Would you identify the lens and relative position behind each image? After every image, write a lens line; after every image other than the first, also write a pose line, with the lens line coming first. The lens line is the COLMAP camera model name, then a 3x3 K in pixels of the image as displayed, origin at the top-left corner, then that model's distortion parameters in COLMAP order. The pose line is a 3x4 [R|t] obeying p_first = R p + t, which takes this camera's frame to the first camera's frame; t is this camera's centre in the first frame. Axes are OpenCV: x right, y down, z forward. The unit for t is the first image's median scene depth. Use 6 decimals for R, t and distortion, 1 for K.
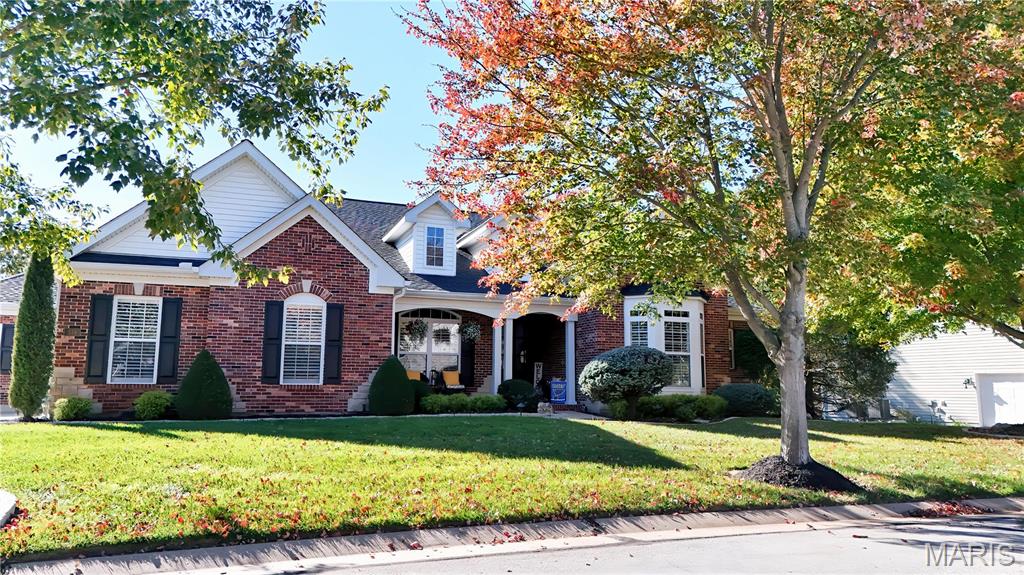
lens RADIAL K [[752.5, 0, 512.0], [0, 752.5, 287.5], [0, 0, 1]] dist [0.107395, -0.148491]
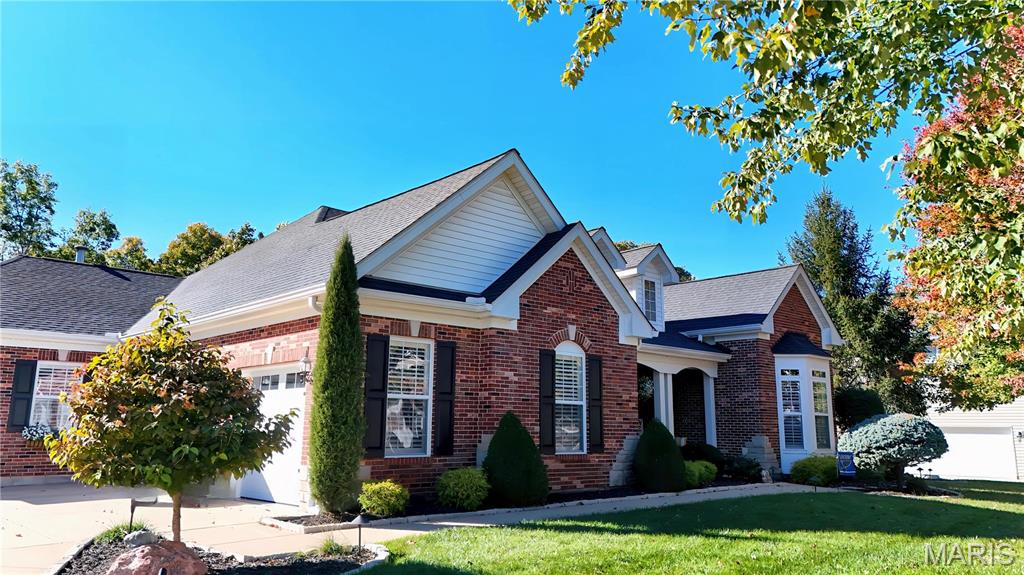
lens RADIAL K [[757.0, 0, 516.2], [0, 757.0, 273.3], [0, 0, 1]] dist [0.110235, -0.150988]
pose [[0.923716, 0.077670, 0.375121, -0.646177], [-0.054261, 0.995885, -0.072586, -0.003208], [-0.379215, 0.046695, 0.924130, 0.252438]]
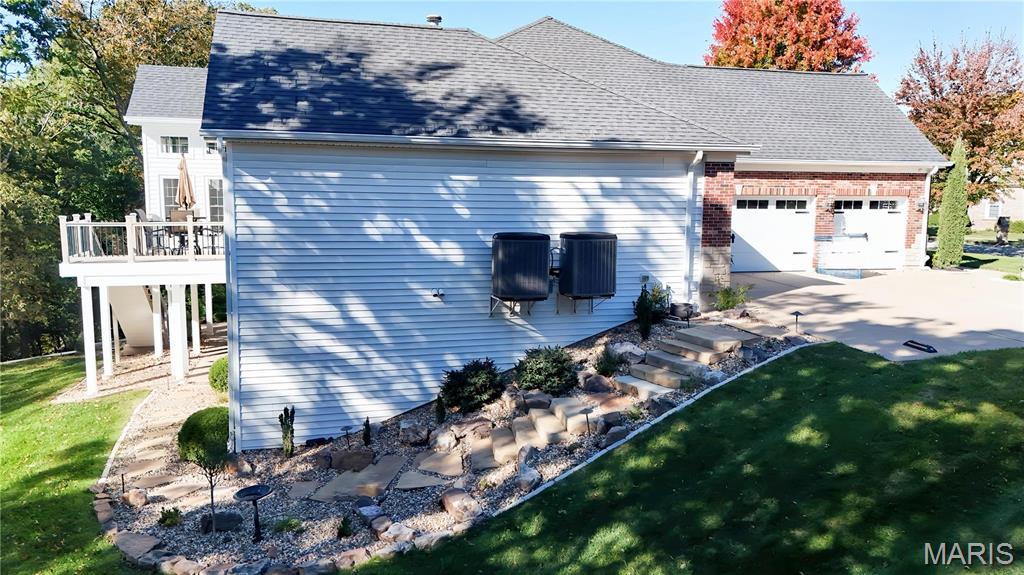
lens RADIAL K [[739.2, 0, 512.0], [0, 739.2, 287.5], [0, 0, 1]] dist [0.092769, -0.000916]
pose [[0.097916, -0.190399, 0.976812, -1.883821], [-0.169016, 0.964088, 0.204861, 0.033046], [-0.980738, -0.185155, 0.062219, 1.496648]]
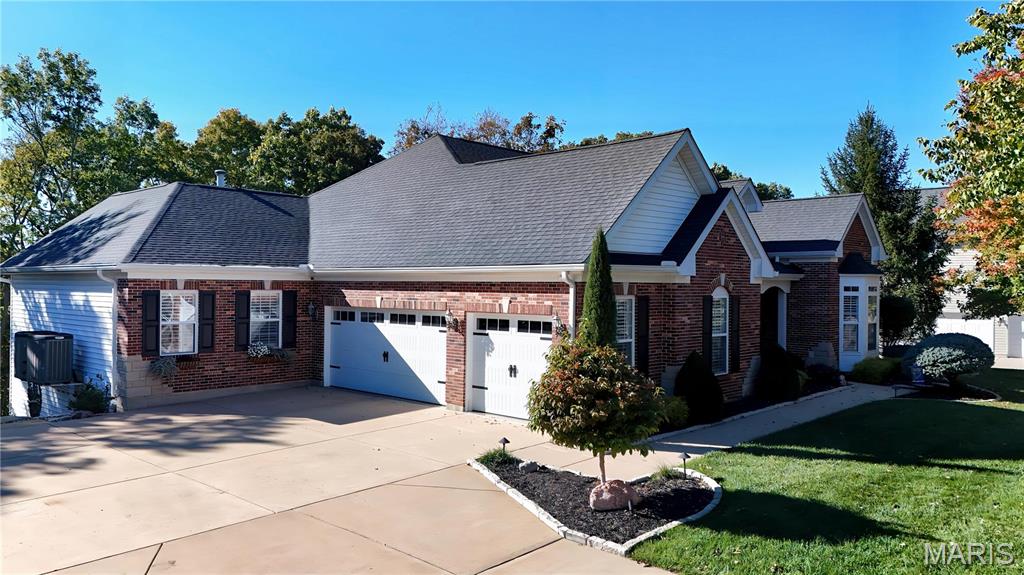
lens RADIAL K [[752.5, 0, 512.0], [0, 752.5, 287.5], [0, 0, 1]] dist [0.107395, -0.148491]
pose [[0.900224, -0.001677, 0.435423, -0.972374], [-0.061407, 0.989509, 0.130768, -0.107603], [-0.431075, -0.144458, 0.890678, 0.212442]]
